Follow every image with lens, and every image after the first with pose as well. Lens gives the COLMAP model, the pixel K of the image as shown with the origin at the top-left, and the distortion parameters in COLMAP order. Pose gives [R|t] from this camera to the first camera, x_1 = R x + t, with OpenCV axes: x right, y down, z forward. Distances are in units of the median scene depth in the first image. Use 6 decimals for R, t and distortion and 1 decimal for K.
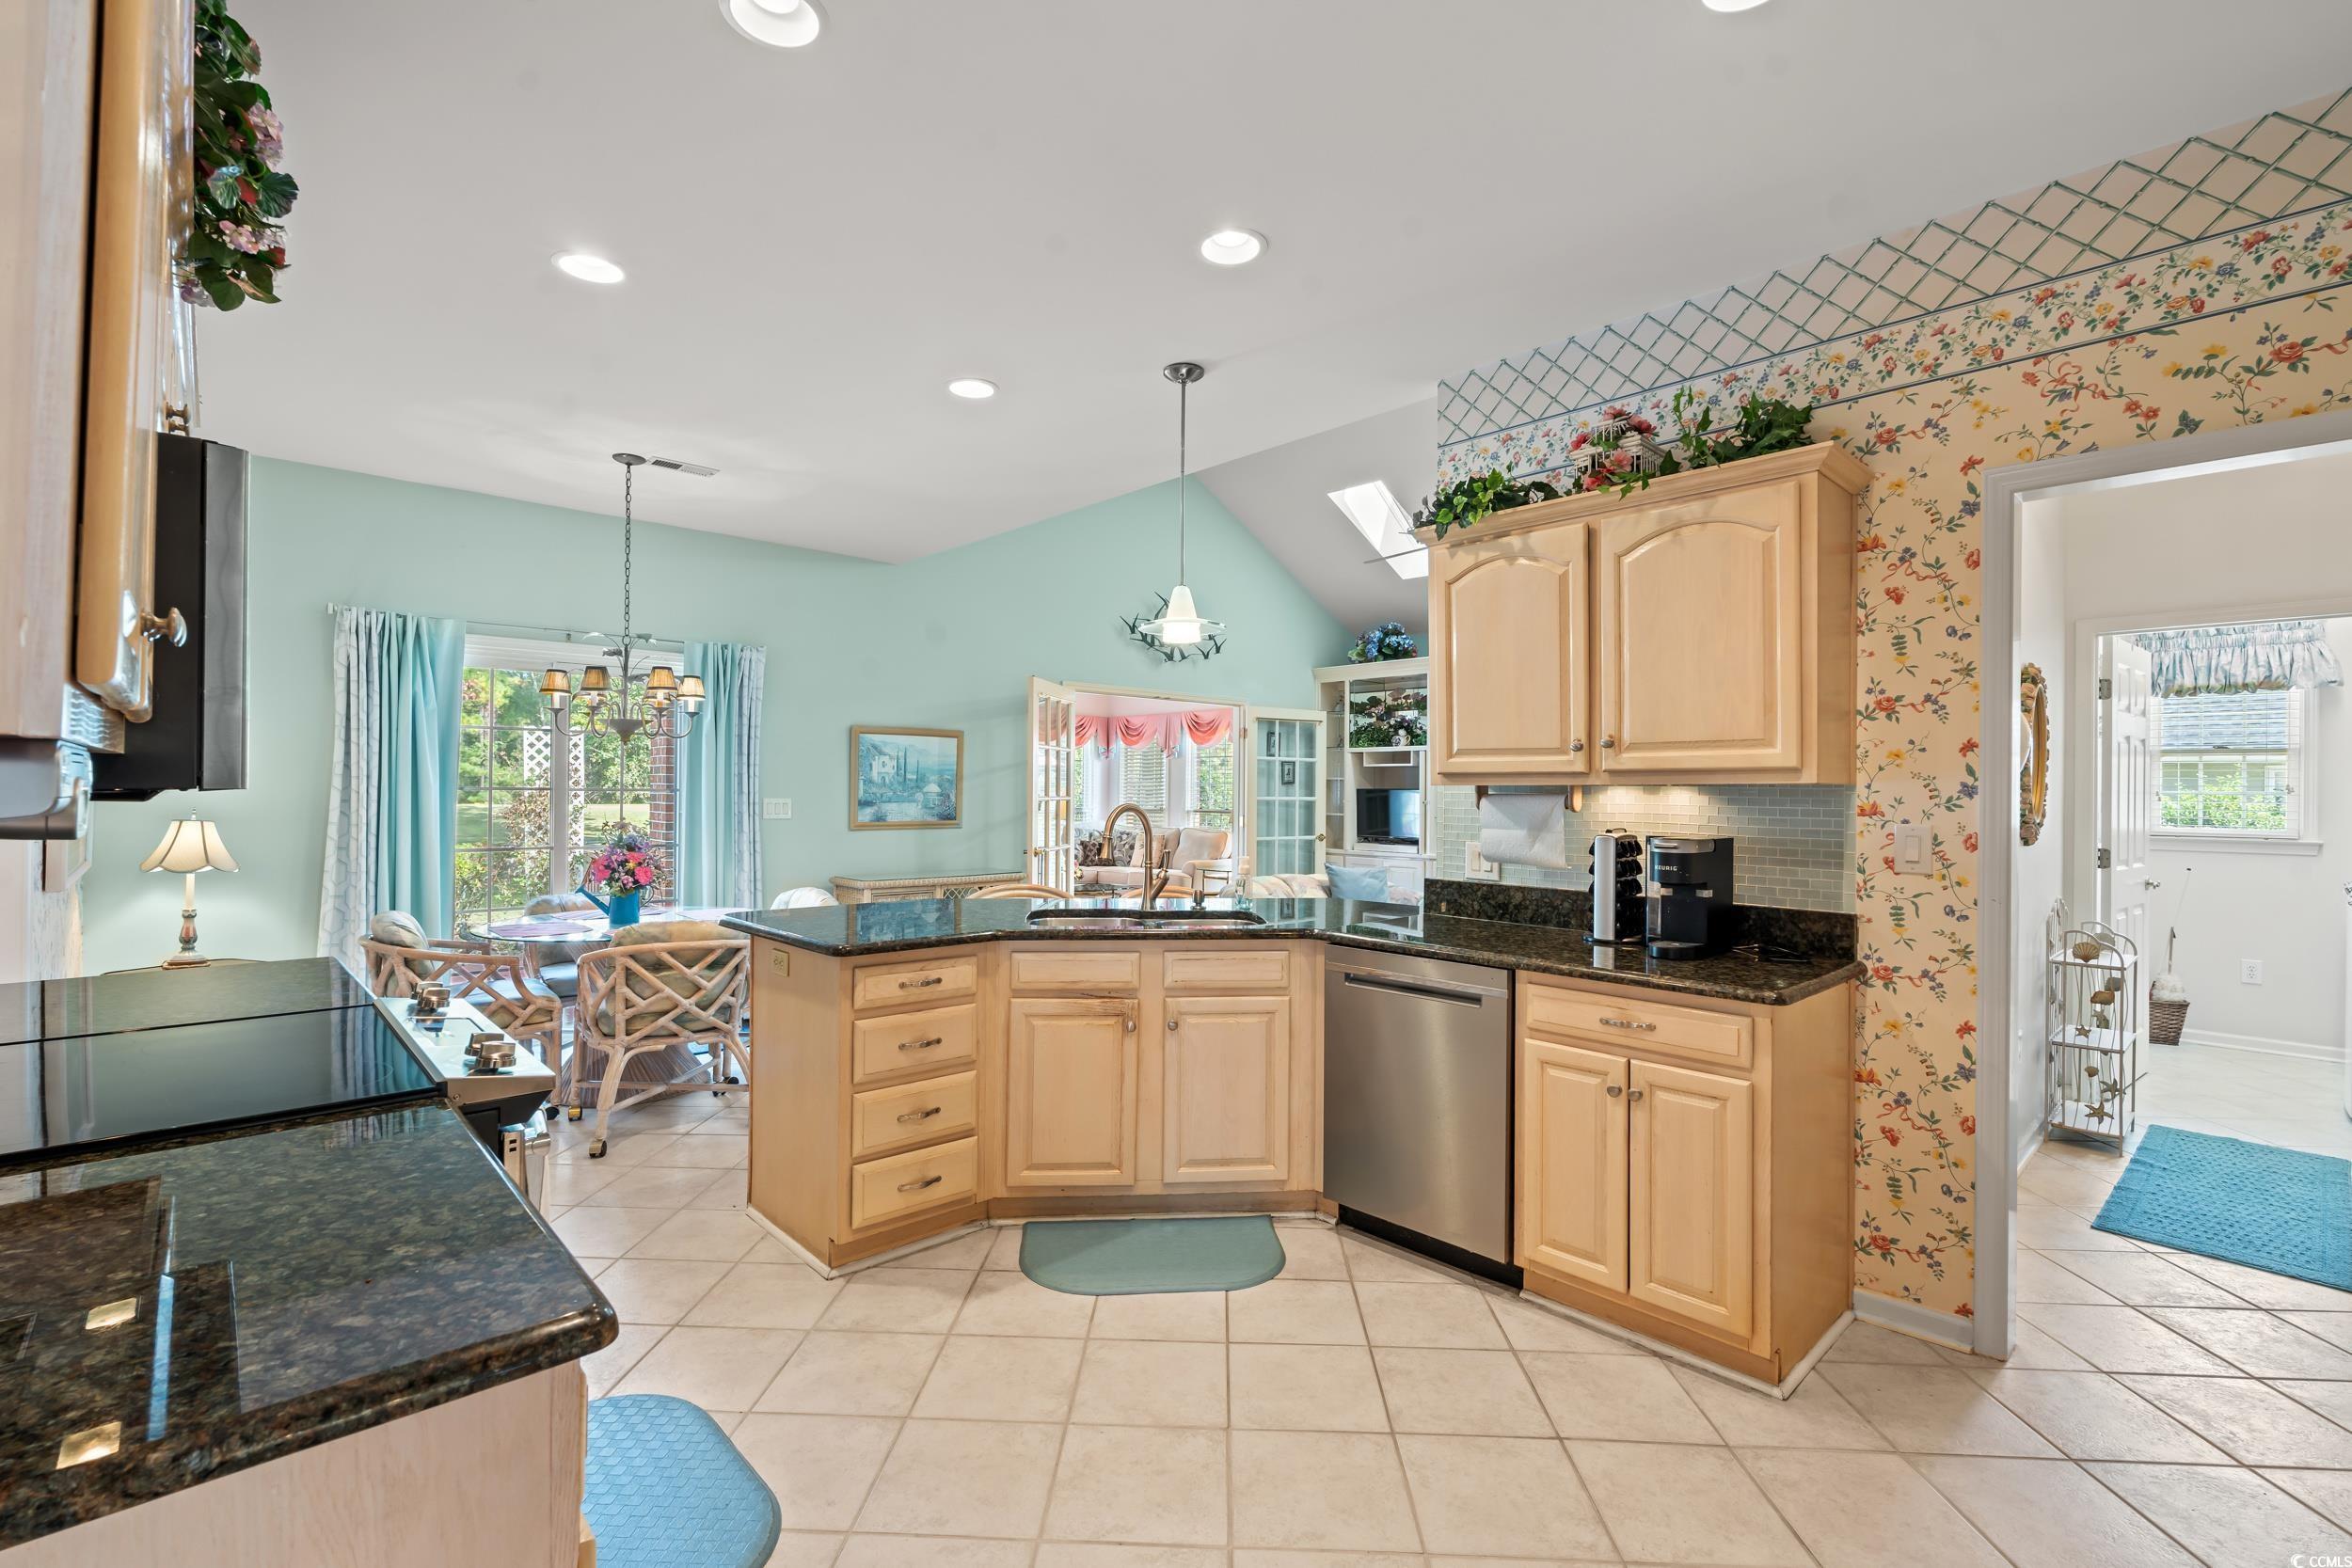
lens RADIAL K [[1032.3, 0, 1183.9], [0, 1032.3, 783.6], [0, 0, 1]] dist [-0.003847, -0.001019]
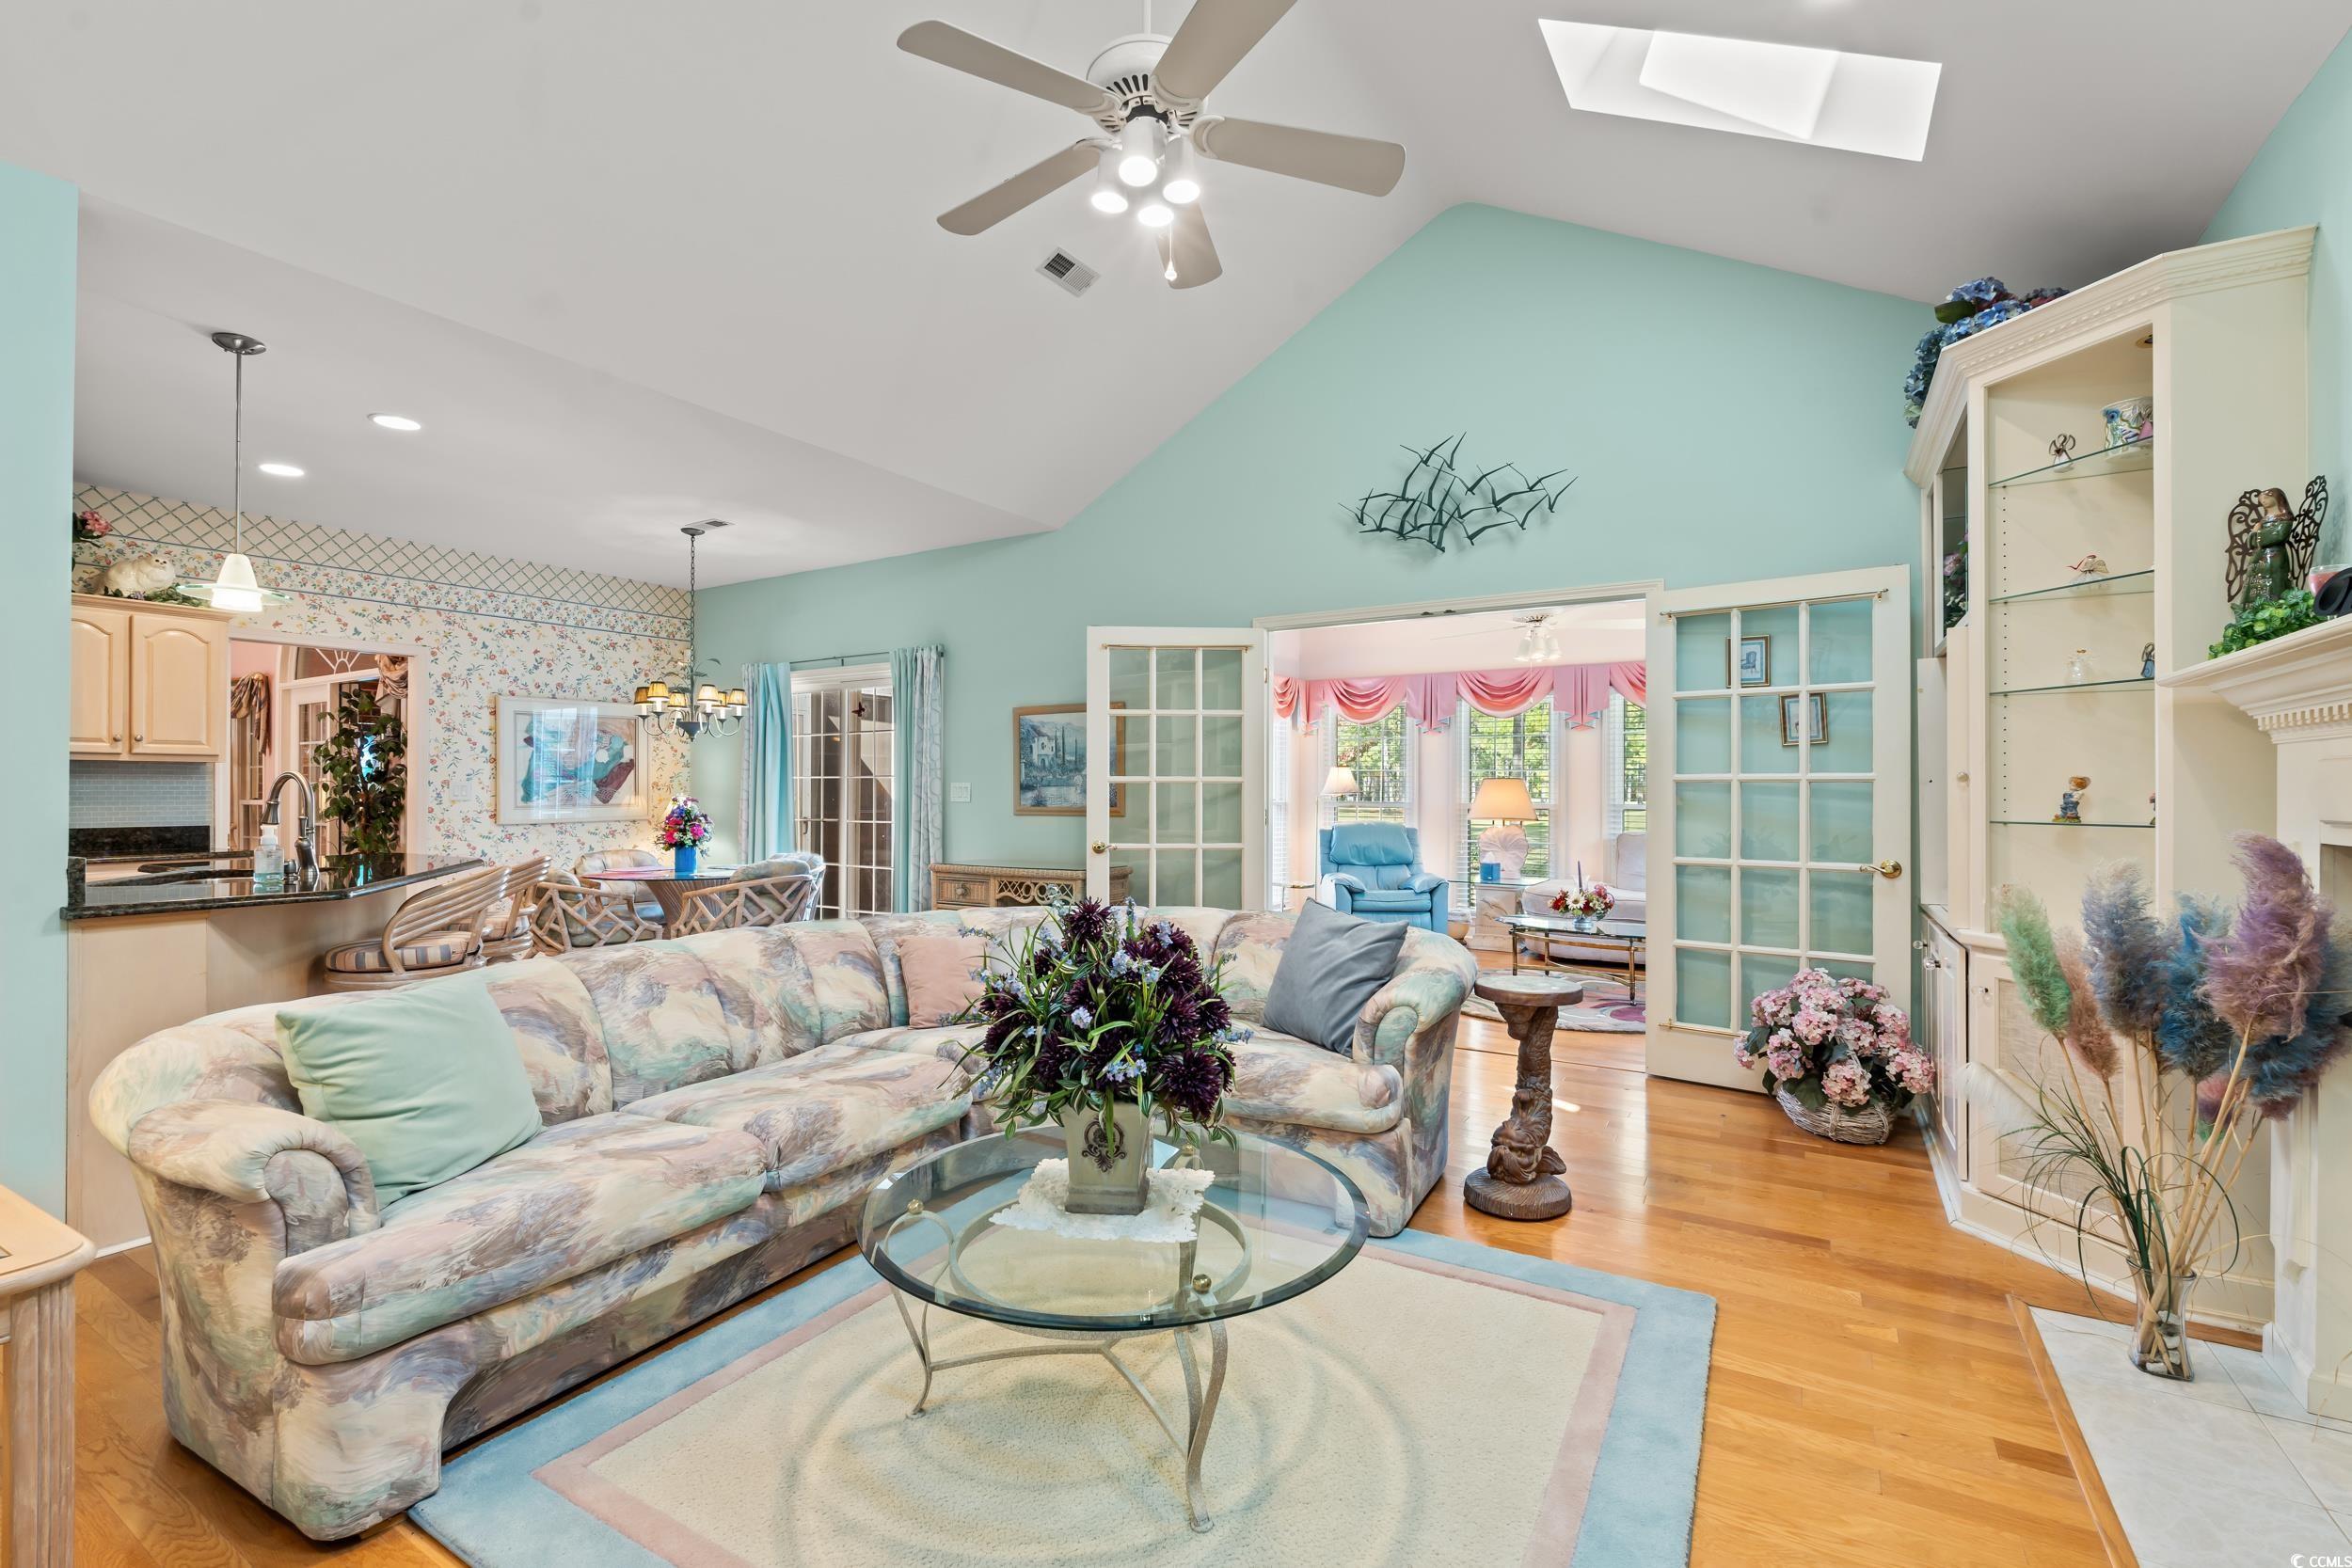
lens RADIAL K [[1032.3, 0, 1164.2], [0, 1032.3, 786.7], [0, 0, 1]] dist [-0.003847, -0.001019]
pose [[0.264681, -0.015714, -0.964208, 0.652296], [0.009191, 0.999863, -0.013772, 0.032951], [0.964292, -0.005217, 0.264789, 0.860429]]
